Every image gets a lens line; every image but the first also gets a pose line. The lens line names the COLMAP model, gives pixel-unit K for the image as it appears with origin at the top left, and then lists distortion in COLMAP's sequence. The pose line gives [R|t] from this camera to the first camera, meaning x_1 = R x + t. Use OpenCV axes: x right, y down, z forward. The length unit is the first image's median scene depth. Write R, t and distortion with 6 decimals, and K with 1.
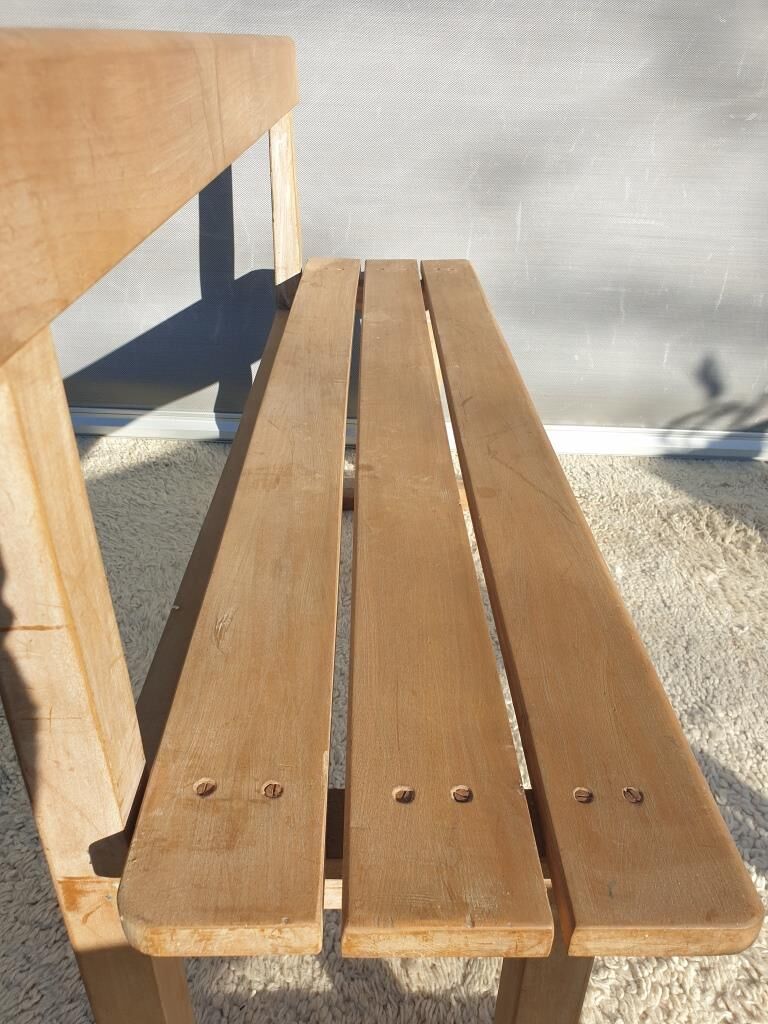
lens RADIAL K [[807.9, 0, 380.2], [0, 807.9, 520.1], [0, 0, 1]] dist [-0.007800, 0.026584]
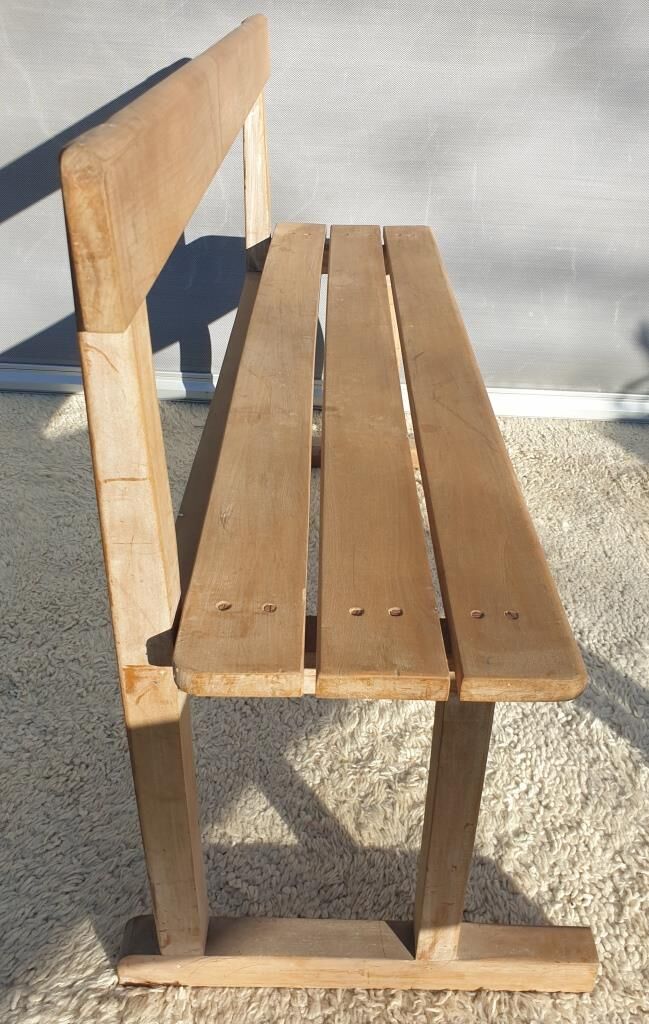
lens RADIAL K [[889.5, 0, 340.7], [0, 889.5, 548.4], [0, 0, 1]] dist [0.024882, -0.044851]
pose [[0.999924, 0.012344, 0.000103, -0.001134], [-0.012334, 0.998699, 0.049472, 0.062076], [0.000508, -0.049469, 0.998776, -0.274496]]
